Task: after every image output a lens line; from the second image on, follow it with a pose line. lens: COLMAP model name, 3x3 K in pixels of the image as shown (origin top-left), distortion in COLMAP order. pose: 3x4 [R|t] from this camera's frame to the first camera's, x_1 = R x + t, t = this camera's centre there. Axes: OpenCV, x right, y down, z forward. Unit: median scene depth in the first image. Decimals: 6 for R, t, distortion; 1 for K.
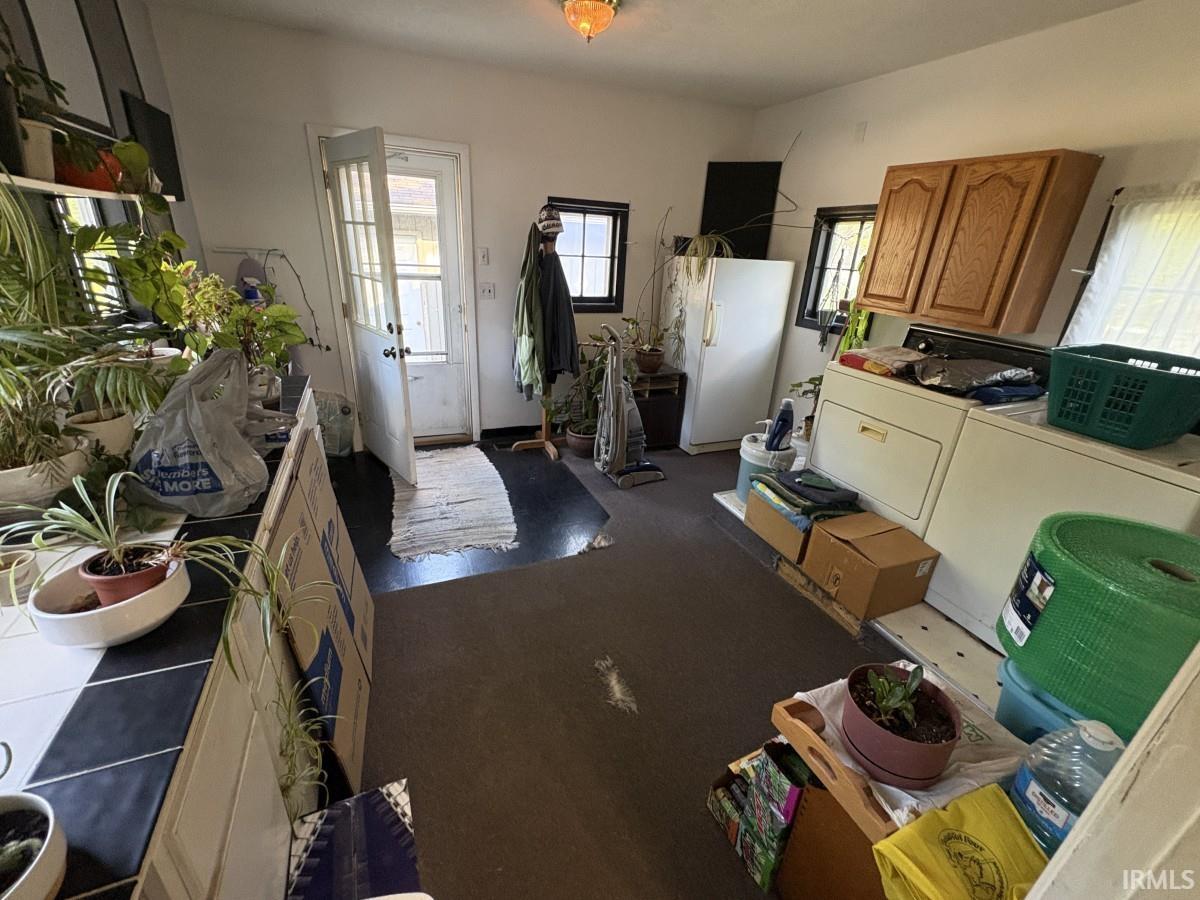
lens RADIAL K [[490.7, 0, 596.2], [0, 490.7, 449.3], [0, 0, 1]] dist [-0.003291, -0.000172]
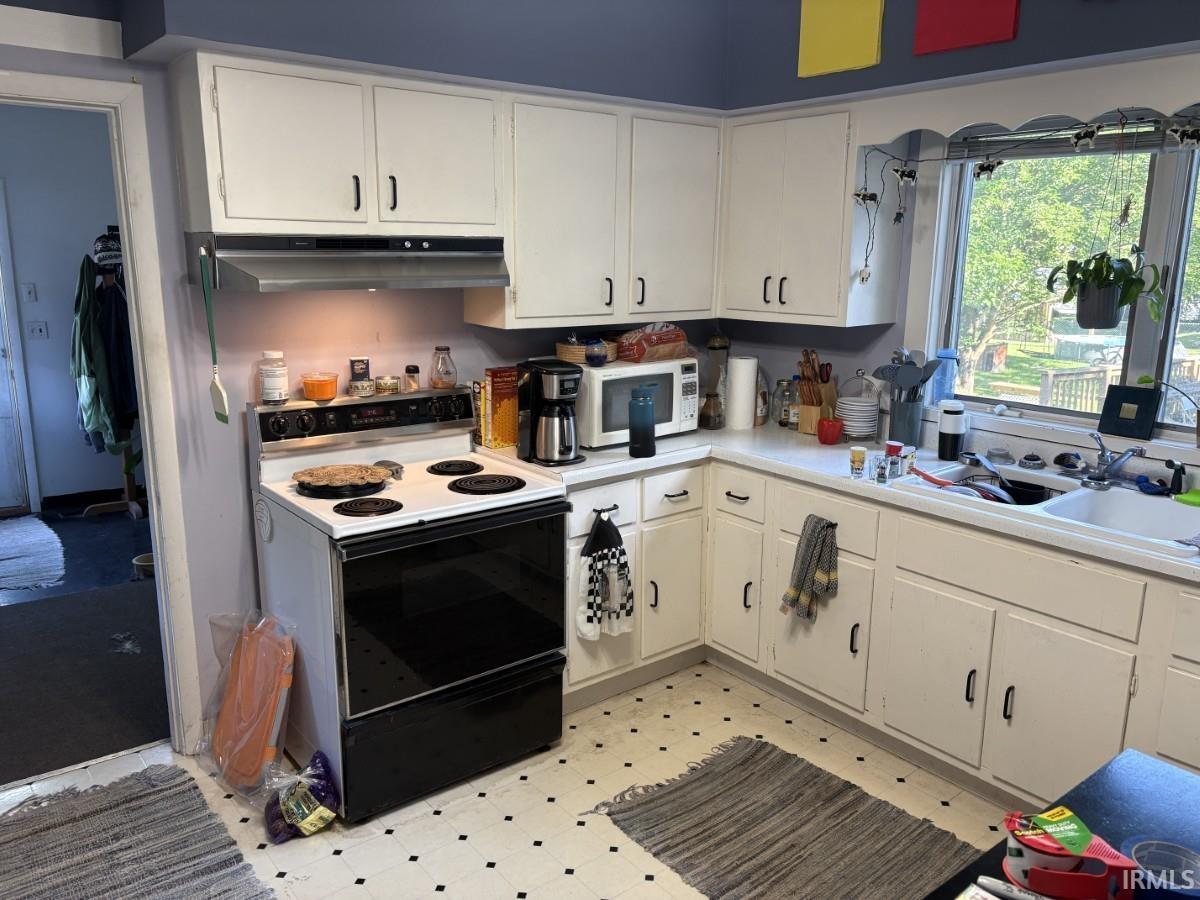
lens RADIAL K [[900.0, 0, 603.6], [0, 900.0, 445.9], [0, 0, 1]] dist [0.013821, 0.004643]
pose [[0.965230, -0.095065, 0.243505, 0.343579], [0.136457, 0.977774, -0.159180, 0.273437], [-0.222960, 0.186873, 0.956748, -0.729834]]
